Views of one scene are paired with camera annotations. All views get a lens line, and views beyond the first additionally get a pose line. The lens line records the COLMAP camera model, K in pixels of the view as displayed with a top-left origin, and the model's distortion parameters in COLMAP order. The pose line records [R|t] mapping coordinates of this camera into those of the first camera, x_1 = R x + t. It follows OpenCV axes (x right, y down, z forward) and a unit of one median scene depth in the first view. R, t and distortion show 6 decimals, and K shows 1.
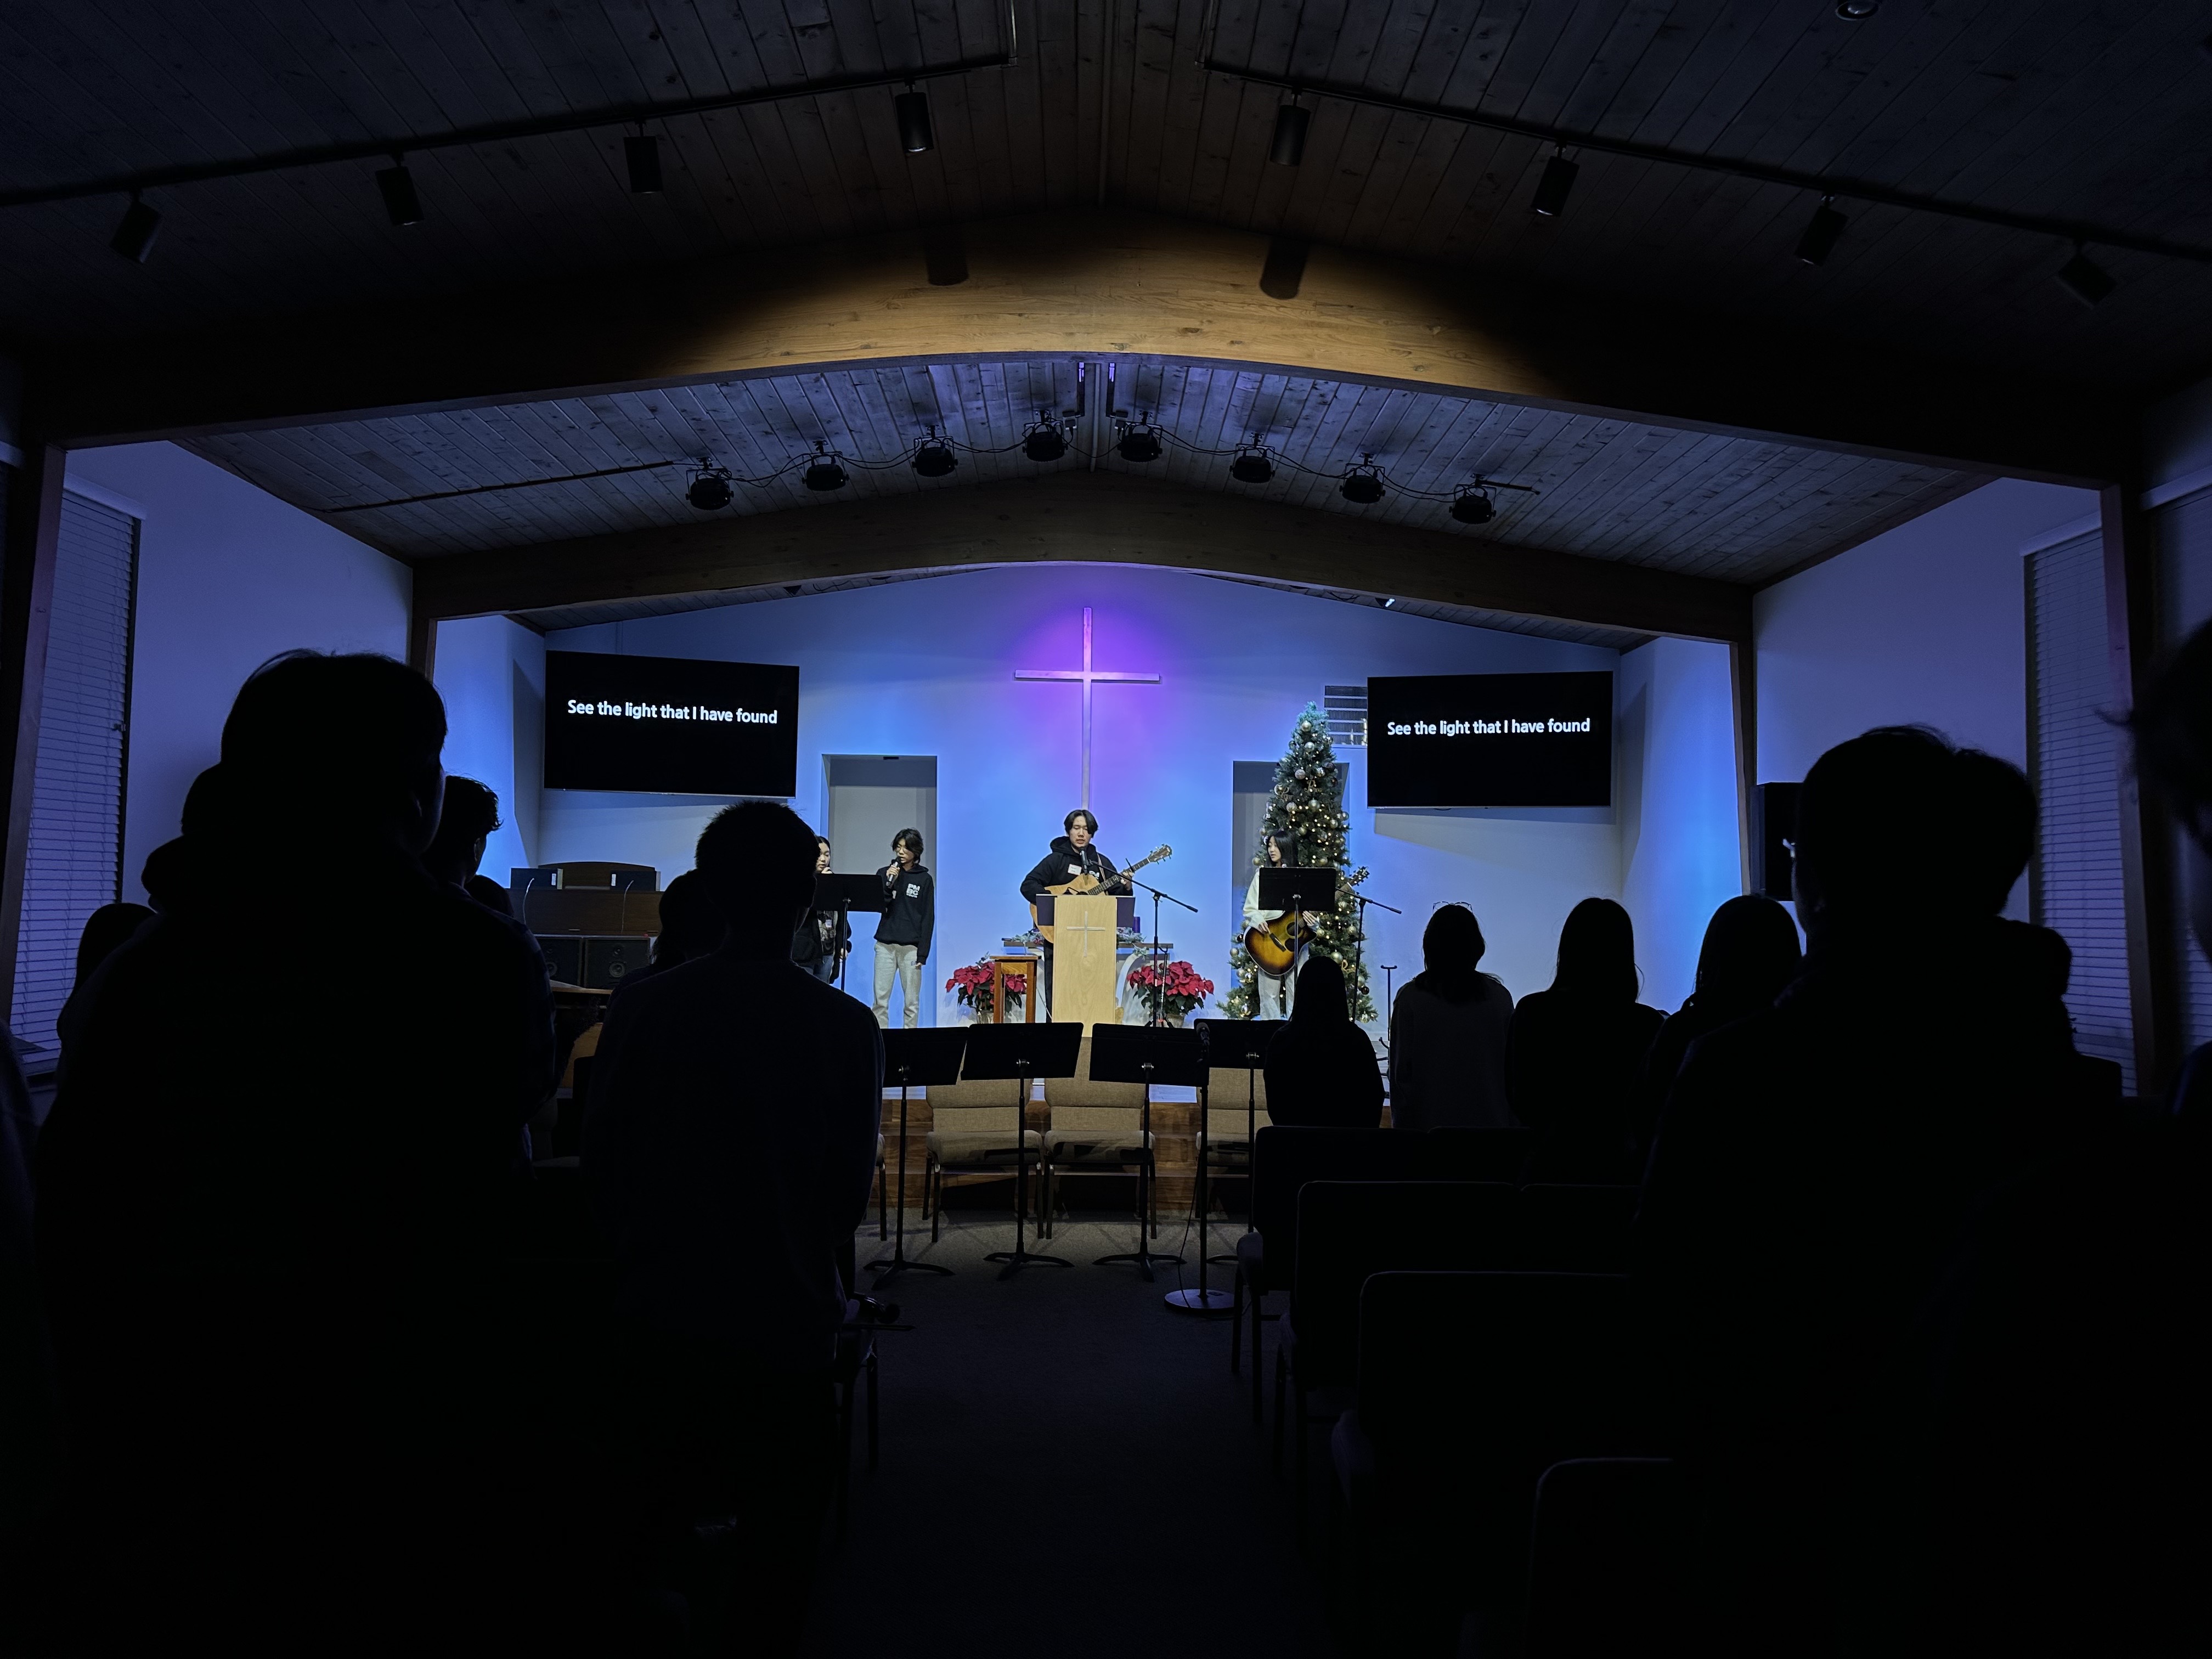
lens RADIAL K [[1539.5, 0, 1096.6], [0, 1539.5, 879.8], [0, 0, 1]] dist [0.059033, -0.051800]
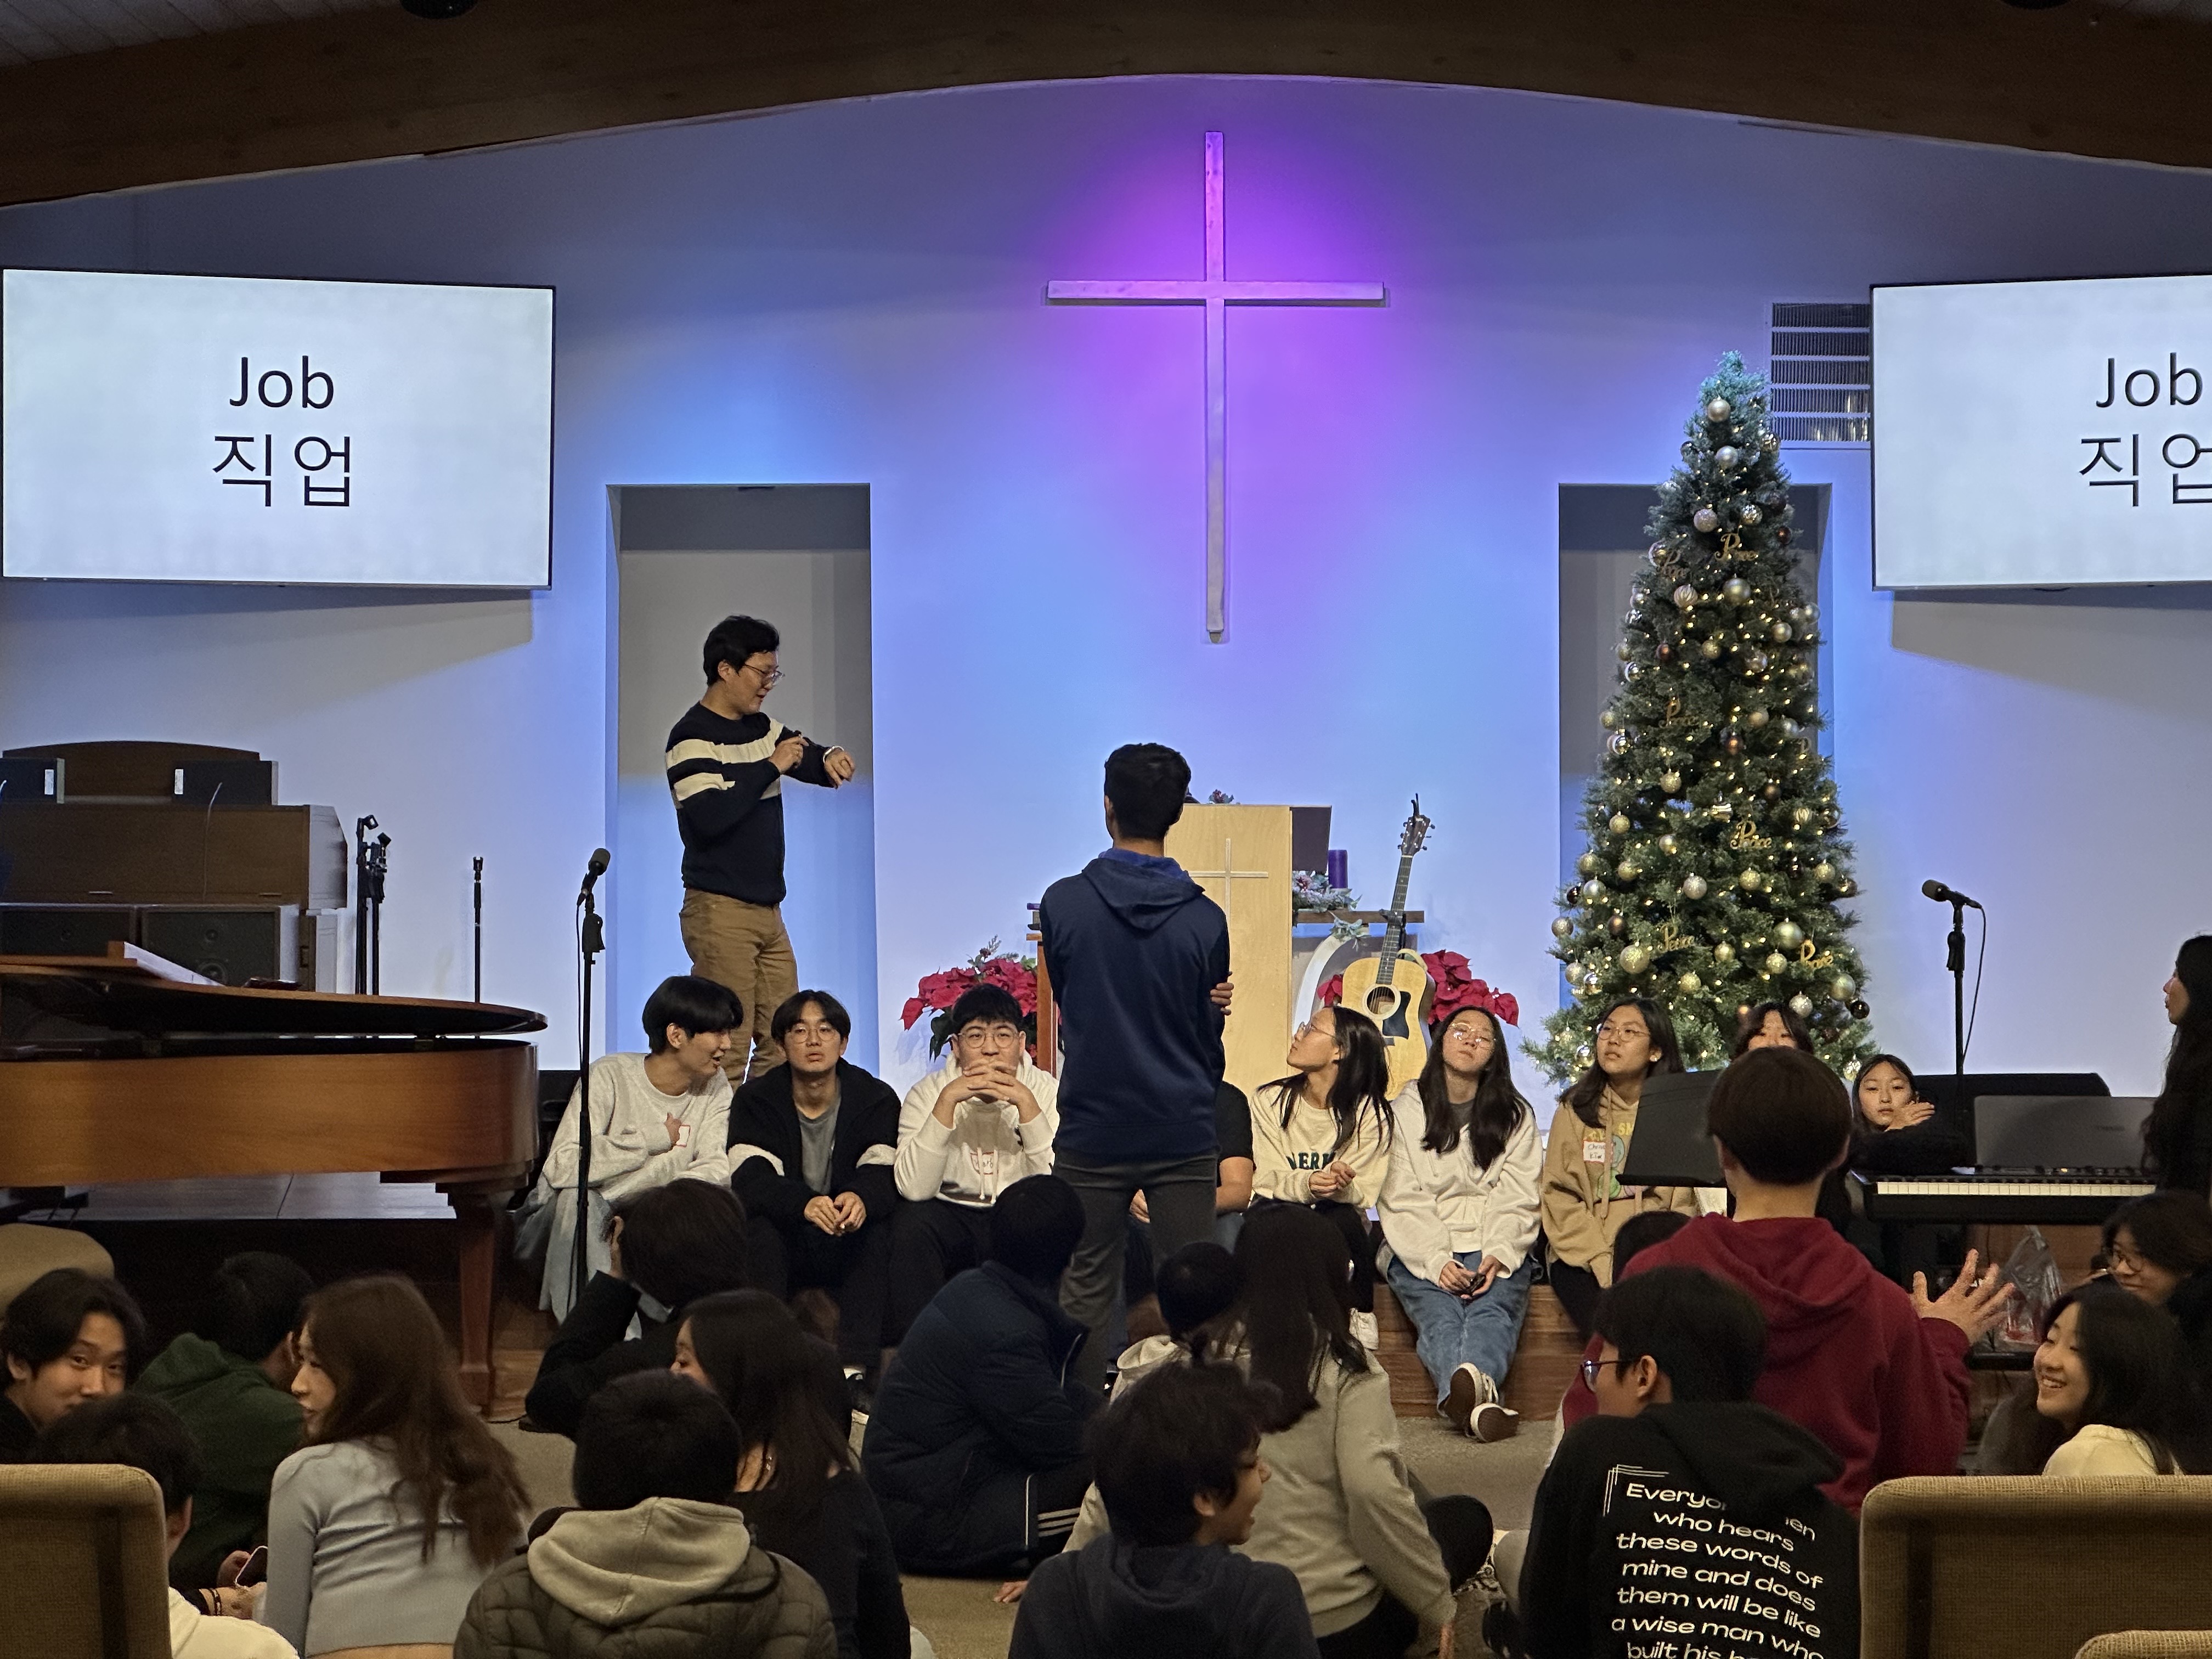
lens RADIAL K [[4920.0, 0, 1121.3], [0, 4920.0, 830.6], [0, 0, 1]] dist [0.102130, 0.000000]
pose [[0.999683, -0.013082, -0.021520, -0.005434], [0.013473, 0.999745, 0.018108, -0.007707], [0.021278, -0.018393, 0.999604, -0.411724]]
